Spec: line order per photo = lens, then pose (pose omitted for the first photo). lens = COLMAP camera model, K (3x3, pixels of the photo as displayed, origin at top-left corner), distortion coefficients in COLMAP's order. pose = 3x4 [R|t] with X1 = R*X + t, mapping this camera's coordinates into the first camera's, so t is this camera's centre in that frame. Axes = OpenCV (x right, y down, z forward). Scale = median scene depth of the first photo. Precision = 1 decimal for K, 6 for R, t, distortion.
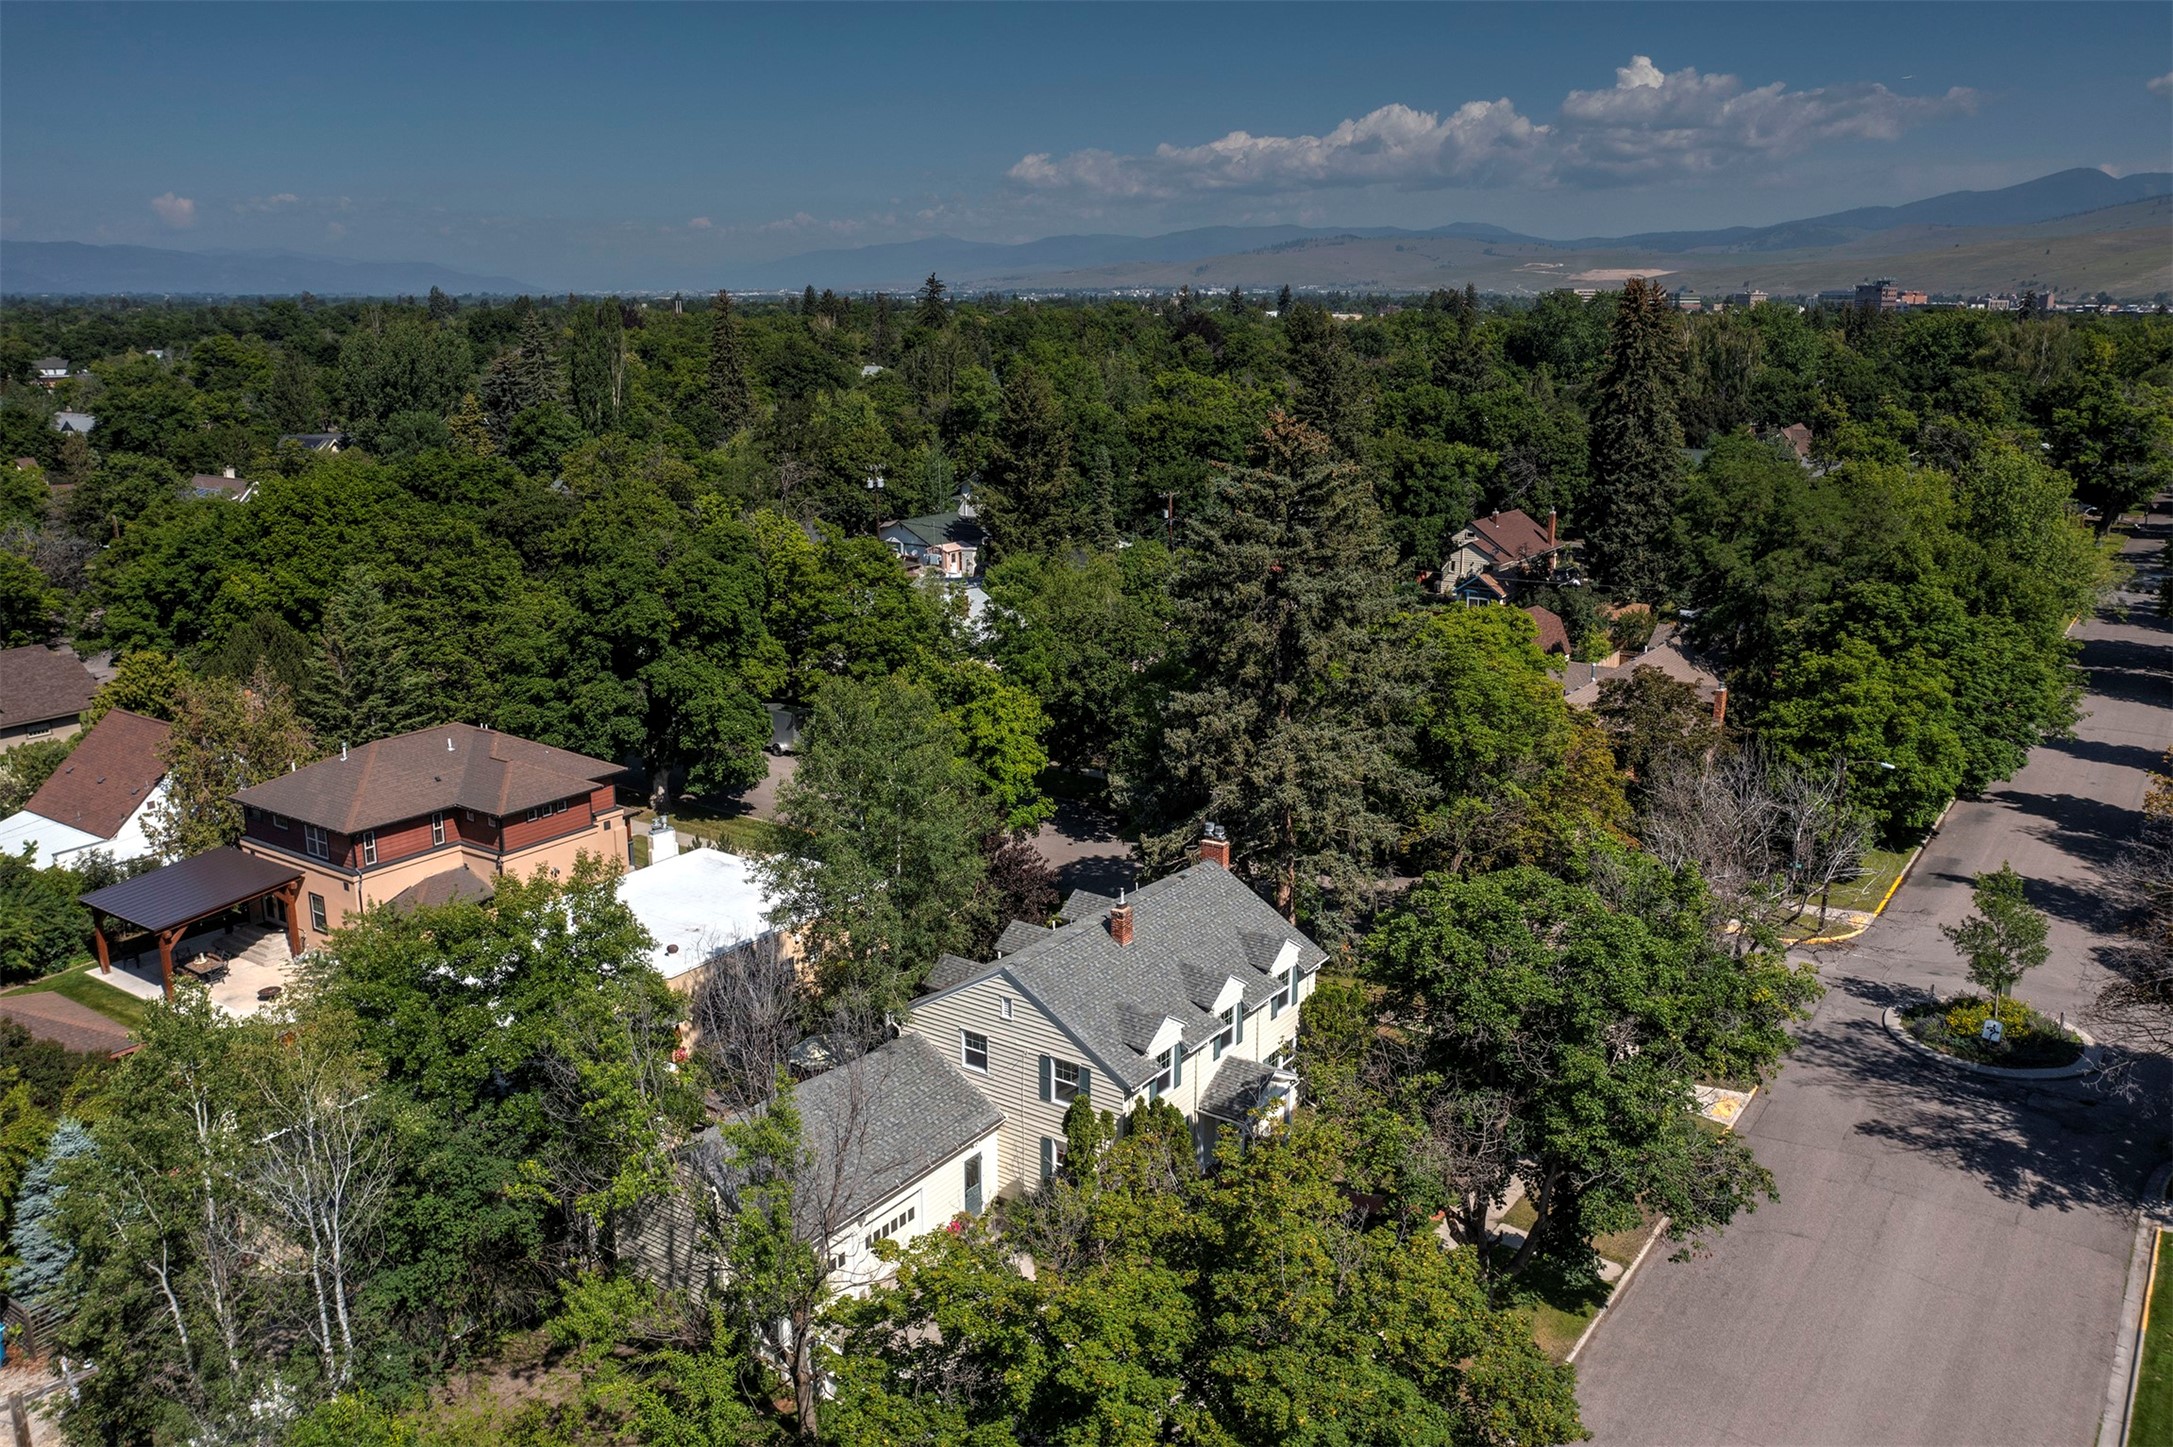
lens RADIAL K [[1772.1, 0, 1086.5], [0, 1772.1, 723.5], [0, 0, 1]] dist [-0.020242, 0.004447]
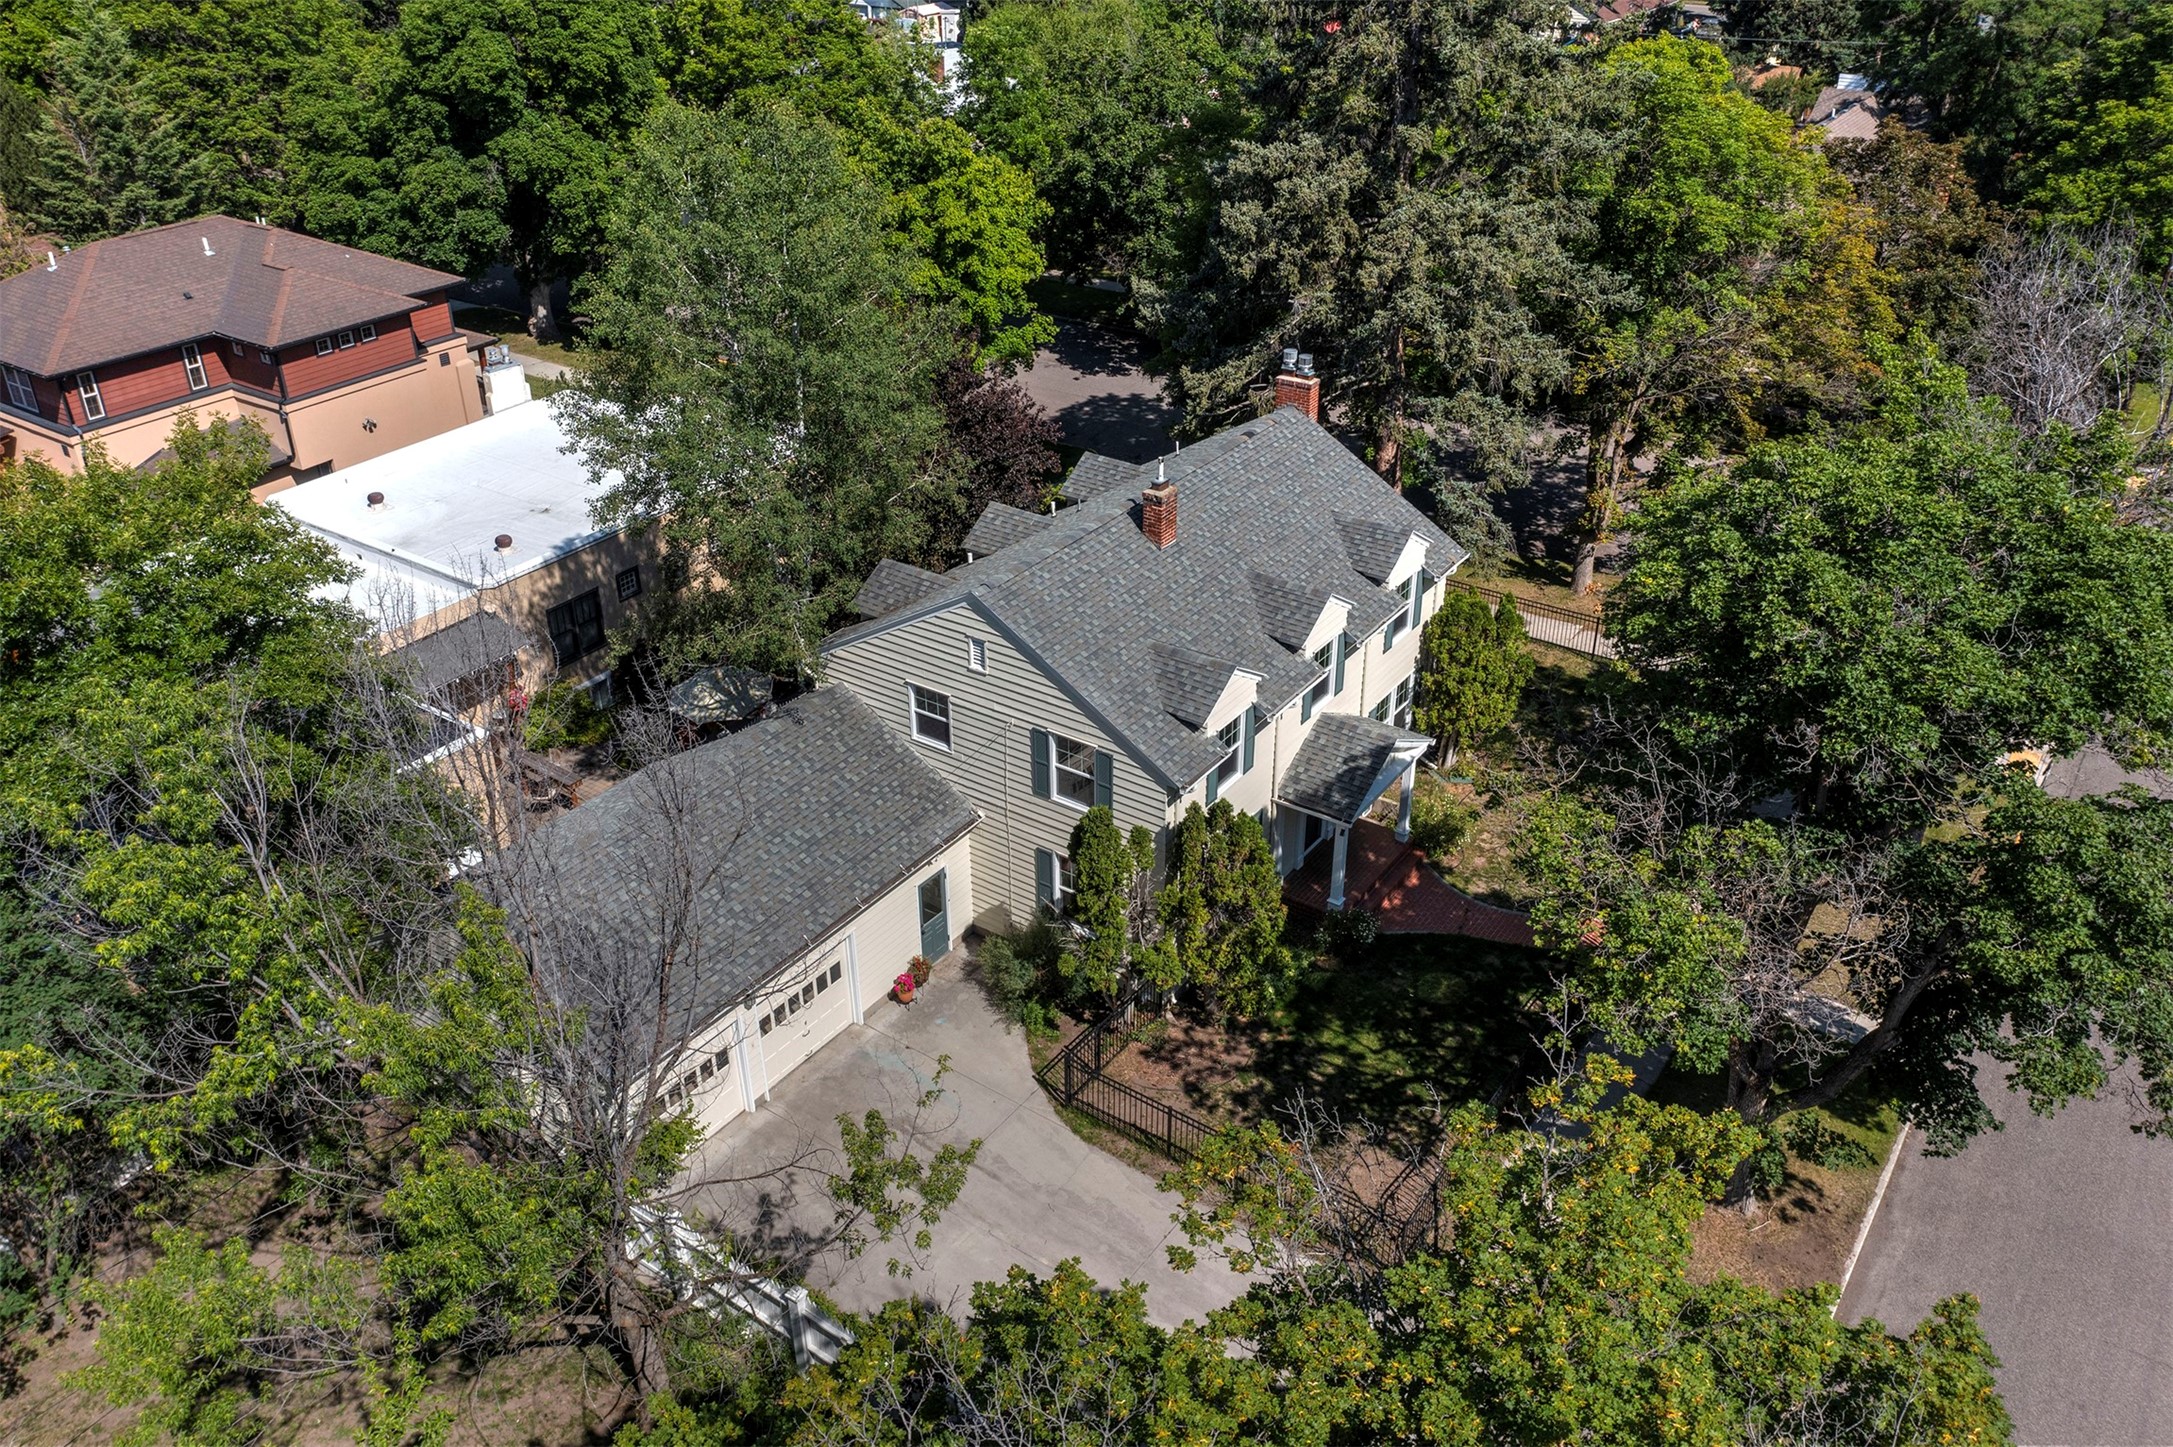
lens RADIAL K [[1772.1, 0, 1086.5], [0, 1772.1, 723.5], [0, 0, 1]] dist [-0.020242, 0.004447]
pose [[0.999973, -0.005873, -0.004462, -0.003332], [0.006836, 0.965202, 0.261418, 0.017305], [0.002771, -0.261441, 0.965215, 0.319784]]
